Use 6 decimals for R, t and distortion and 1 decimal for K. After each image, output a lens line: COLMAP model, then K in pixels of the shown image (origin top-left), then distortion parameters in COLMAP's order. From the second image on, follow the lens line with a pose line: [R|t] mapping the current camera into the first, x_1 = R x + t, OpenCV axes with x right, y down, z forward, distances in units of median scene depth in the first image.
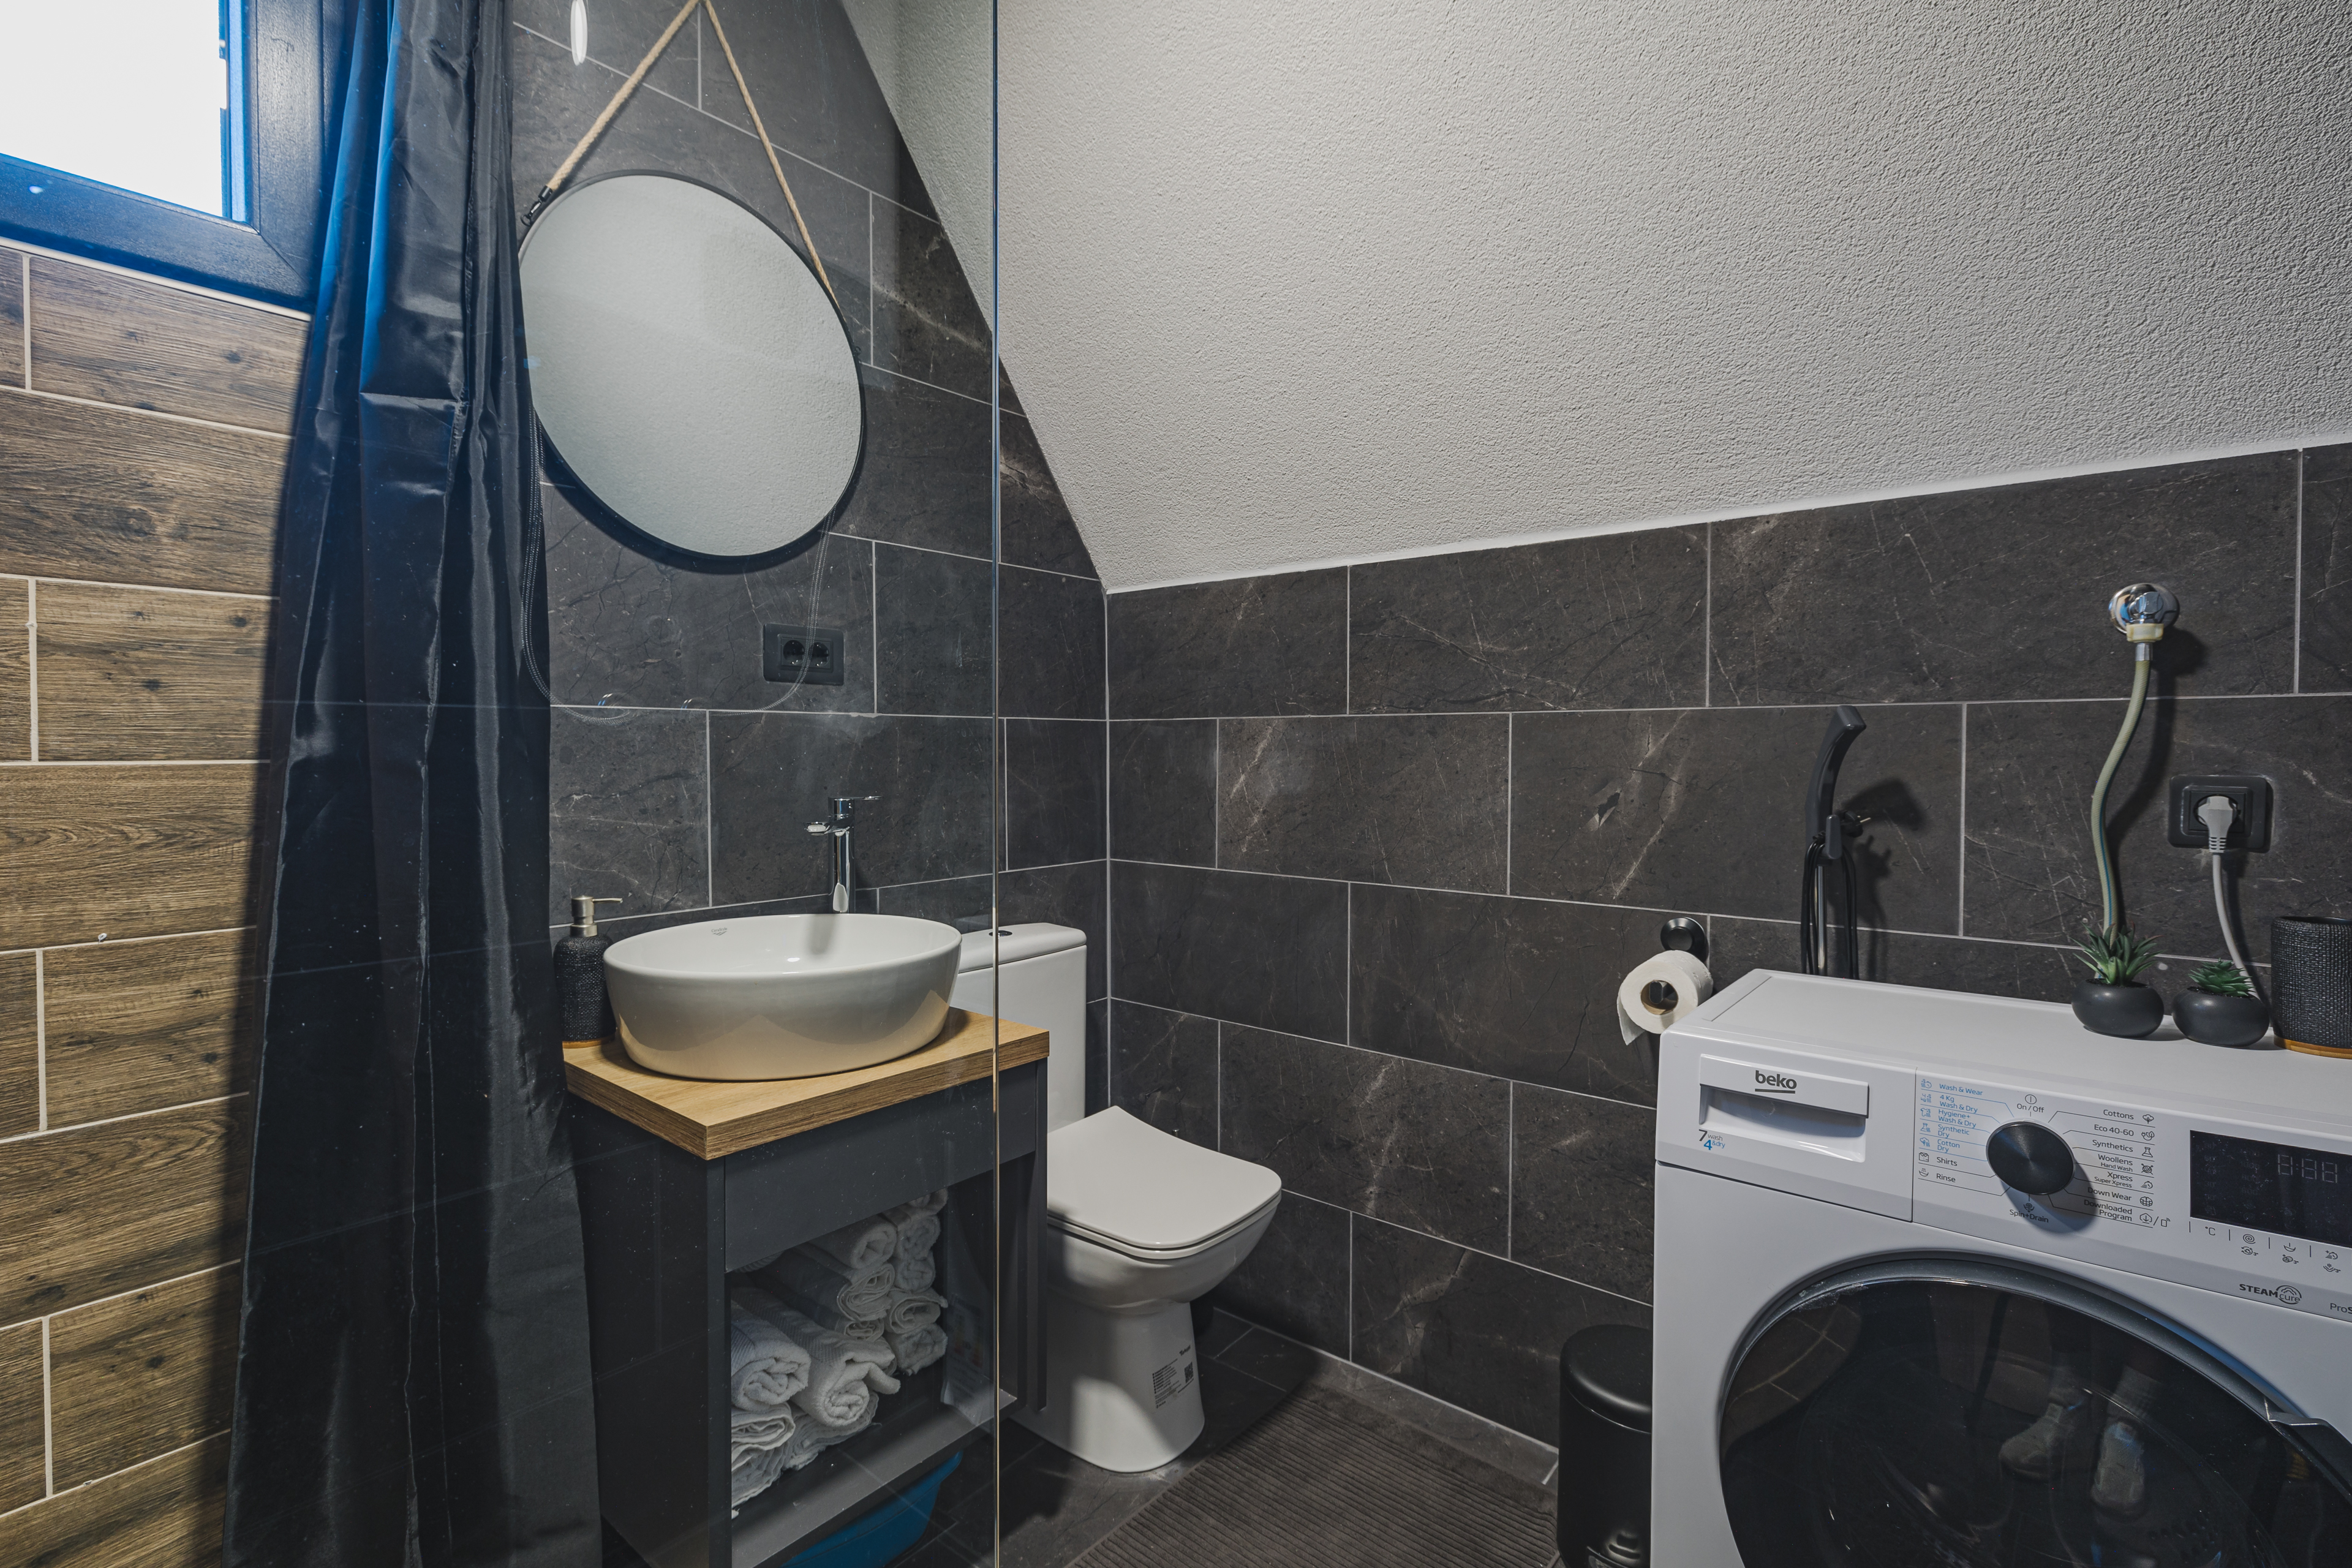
lens RADIAL K [[1068.2, 0, 1195.5], [0, 1068.2, 777.1], [0, 0, 1]] dist [-0.015333, 0.002363]
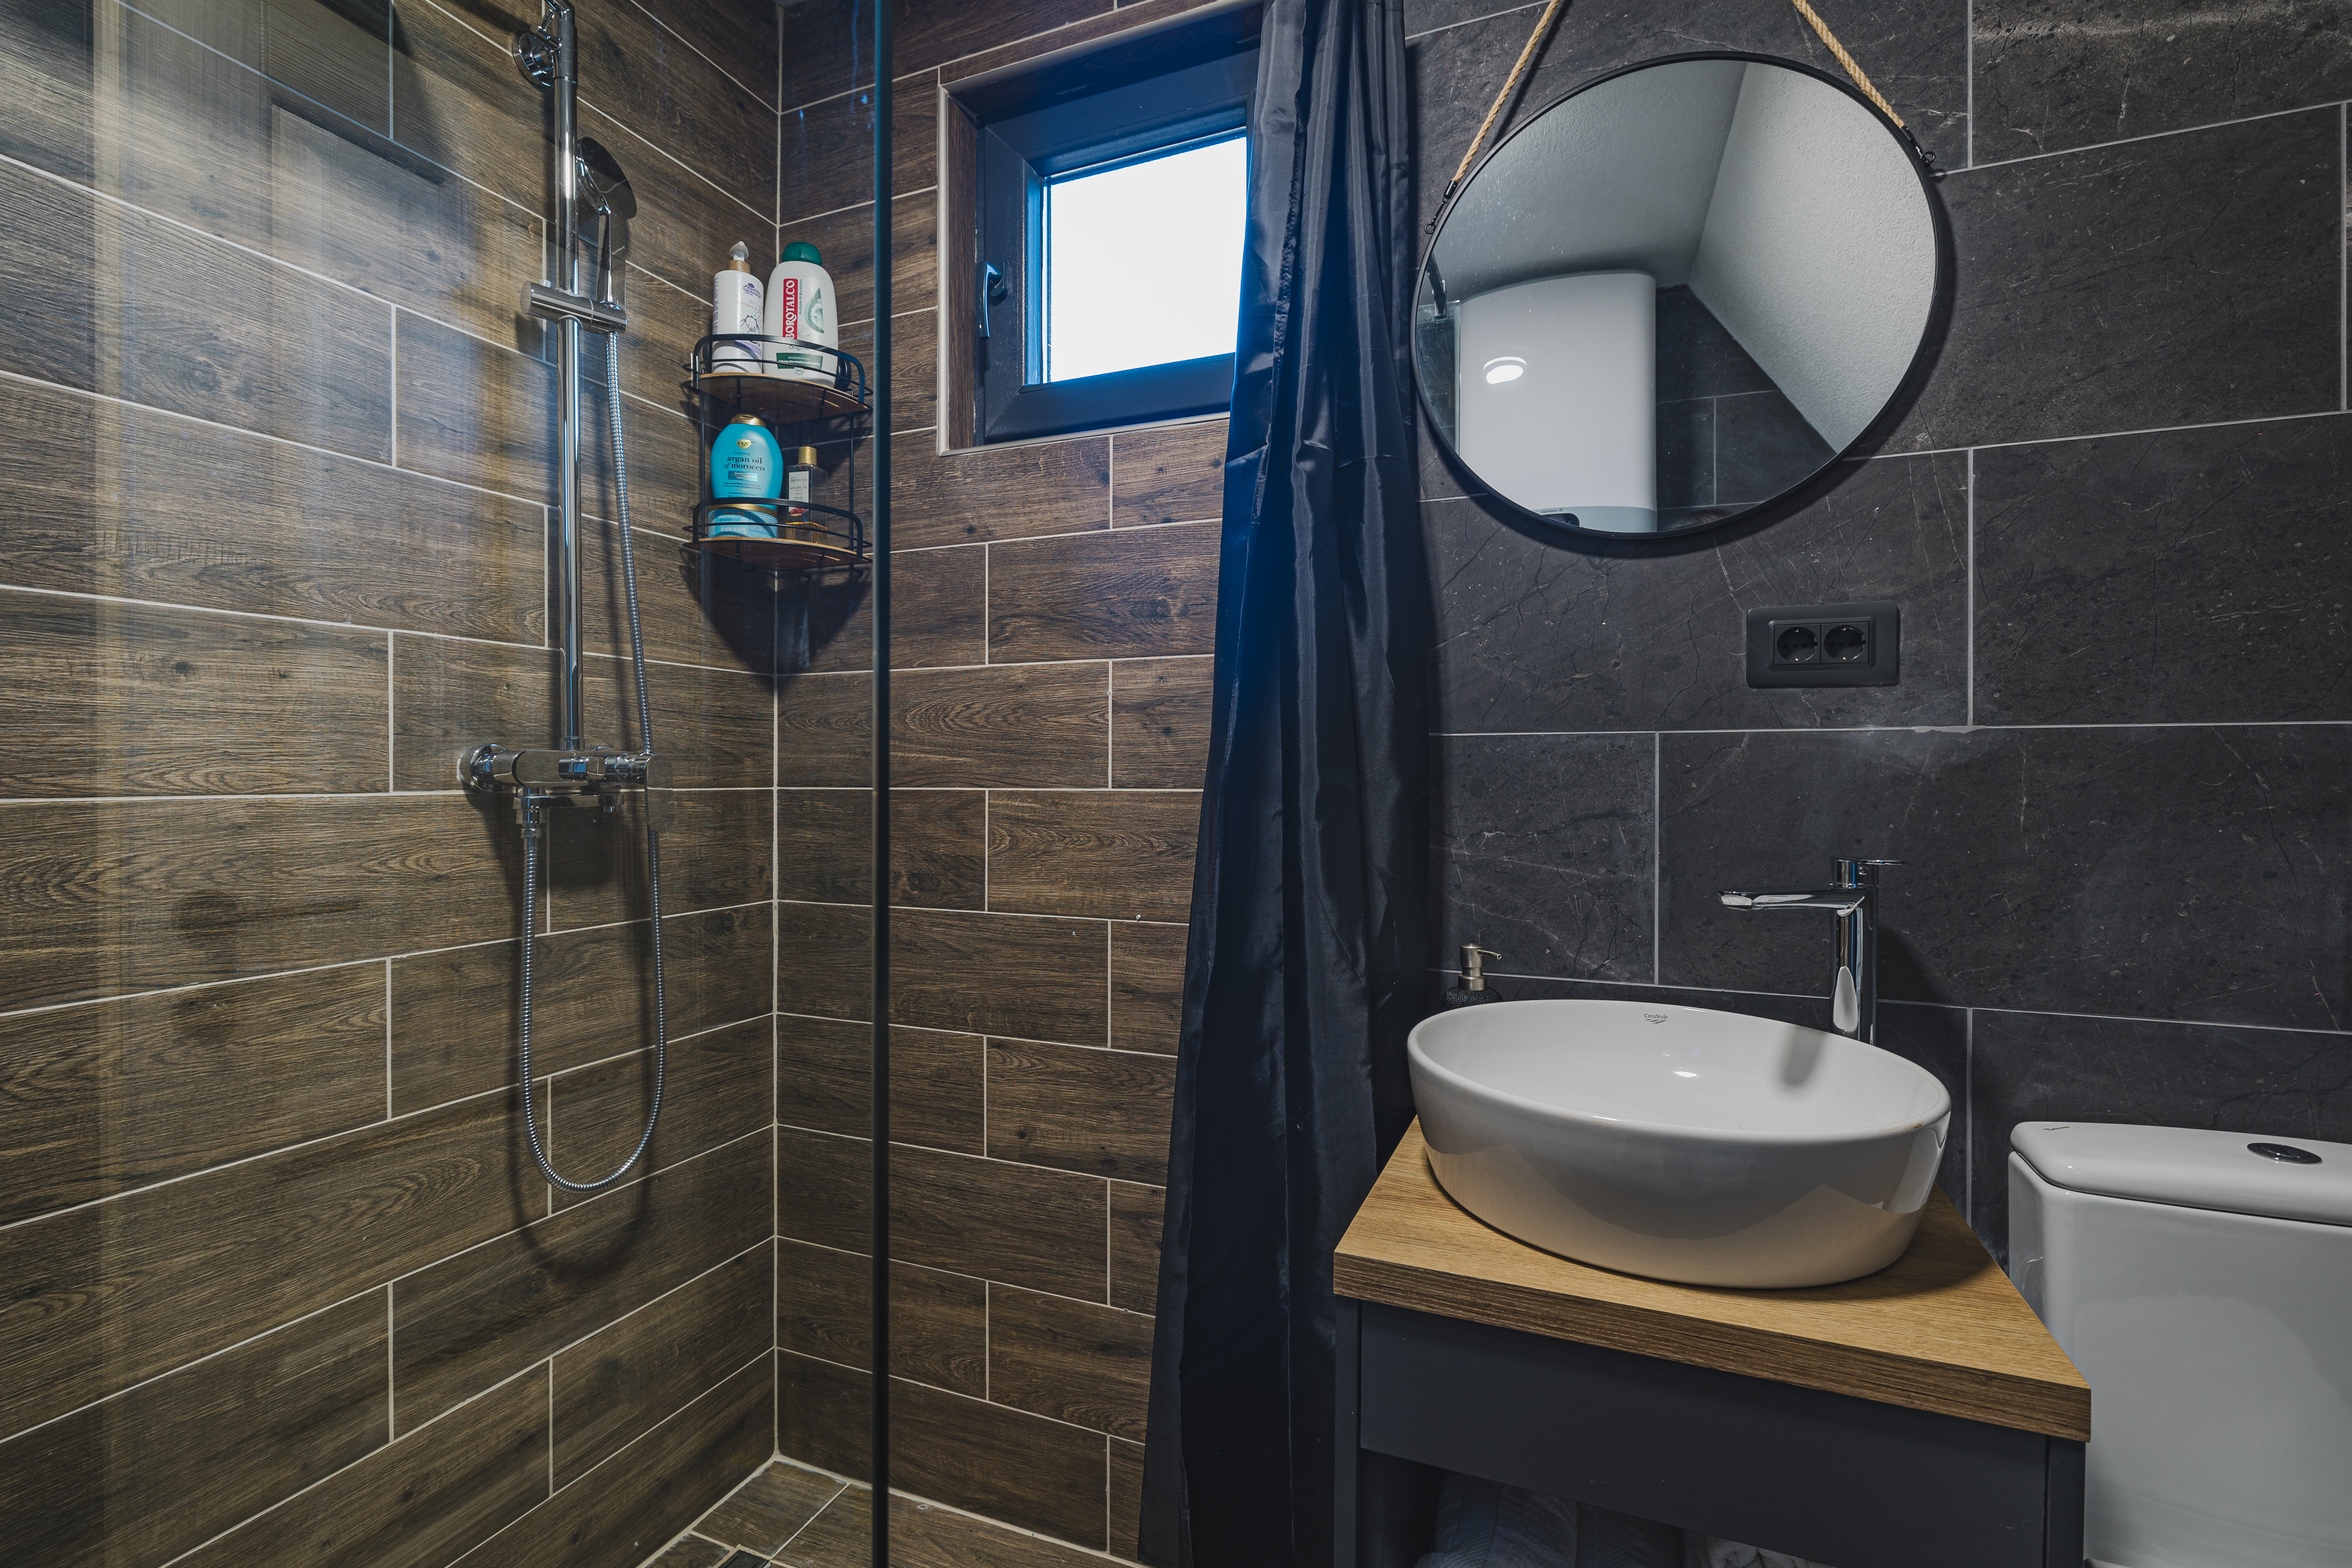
lens RADIAL K [[1068.2, 0, 1175.7], [0, 1068.2, 773.5], [0, 0, 1]] dist [-0.015333, 0.002363]
pose [[0.255131, 0.010606, -0.966848, 0.222381], [-0.022995, 0.999724, 0.004899, -0.030529], [0.966633, 0.020983, 0.255304, 0.495554]]
